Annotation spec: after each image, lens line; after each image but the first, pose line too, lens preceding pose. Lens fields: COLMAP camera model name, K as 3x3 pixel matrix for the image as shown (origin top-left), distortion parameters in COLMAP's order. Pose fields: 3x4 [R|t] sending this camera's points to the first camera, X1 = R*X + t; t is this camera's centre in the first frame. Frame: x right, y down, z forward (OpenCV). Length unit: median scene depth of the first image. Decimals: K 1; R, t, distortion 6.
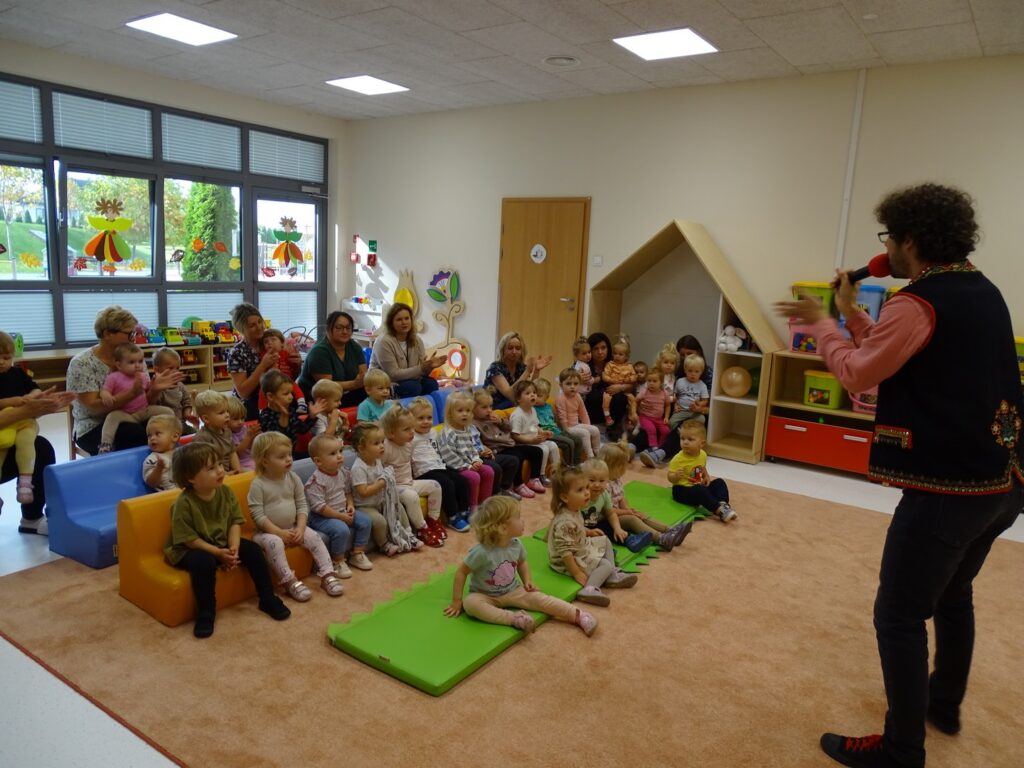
lens RADIAL K [[696.5, 0, 512.0], [0, 696.5, 384.0], [0, 0, 1]] dist [-0.006911, -0.005701]
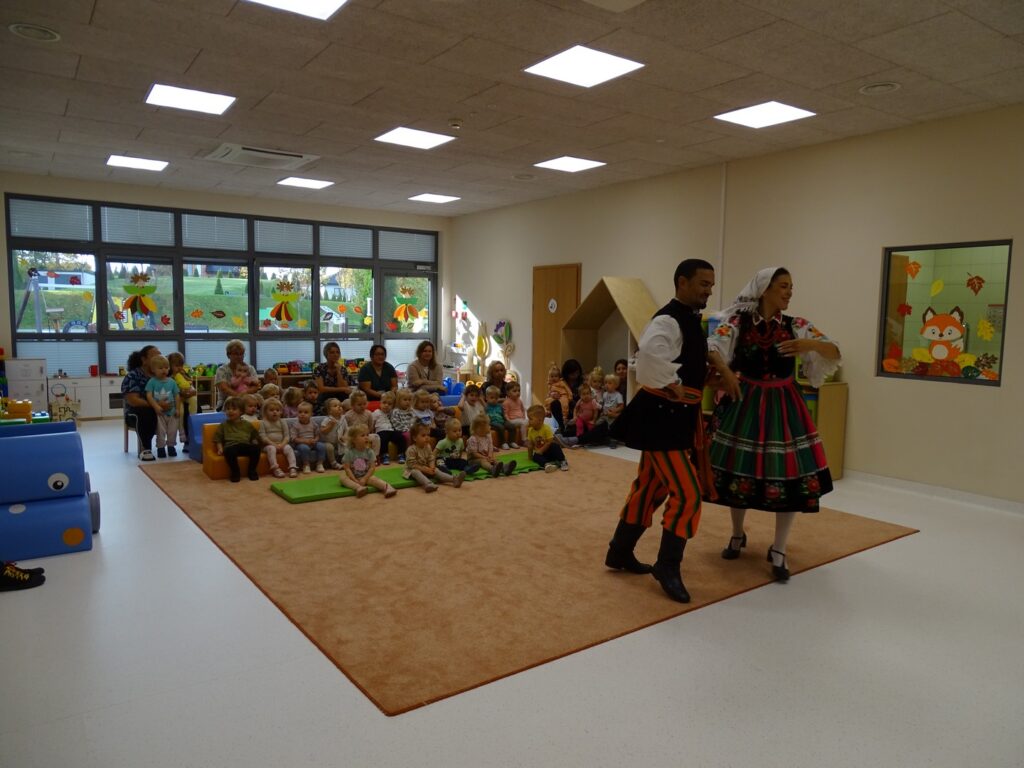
lens RADIAL K [[715.6, 0, 509.4], [0, 715.6, 364.5], [0, 0, 1]] dist [0.034653, -0.000081]
pose [[0.937871, -0.010271, -0.346832, 0.454066], [-0.029239, 0.993667, -0.108491, 0.081918], [0.345750, 0.111891, 0.931631, -0.323223]]
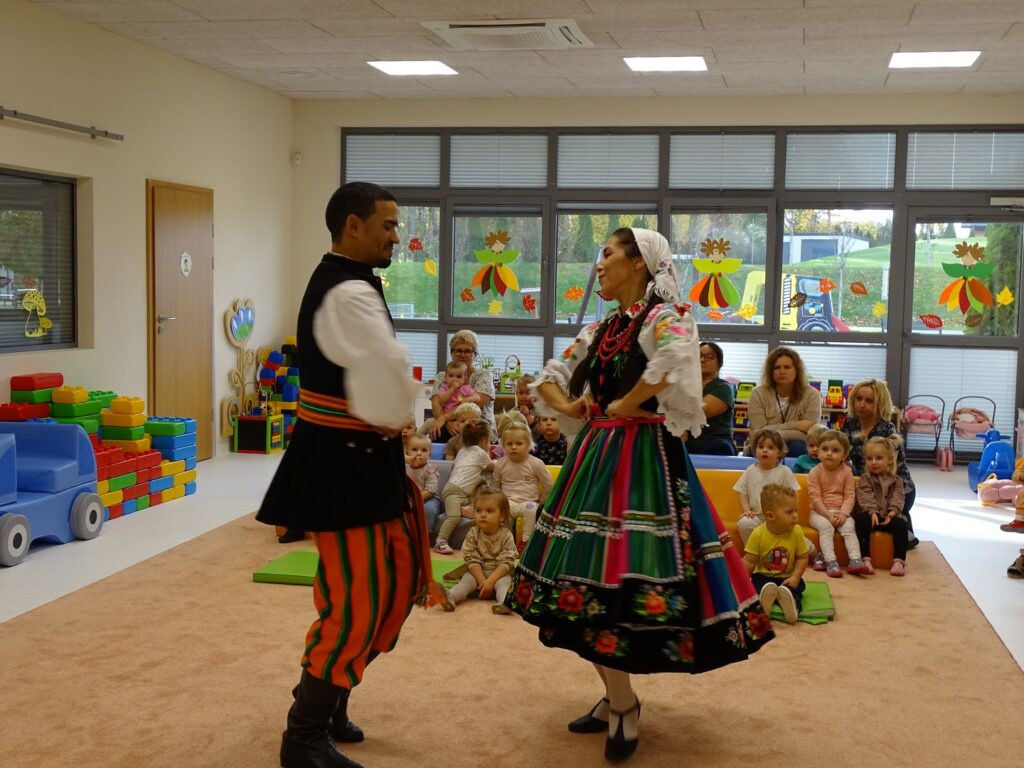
lens RADIAL K [[1266.5, 0, 512.0], [0, 1266.5, 384.0], [0, 0, 1]] dist [0.001100, -0.299168]
pose [[0.342676, 0.032288, -0.938899, 0.861531], [-0.167473, 0.985500, -0.027233, 0.010749], [0.924406, 0.166572, 0.343115, 0.207231]]
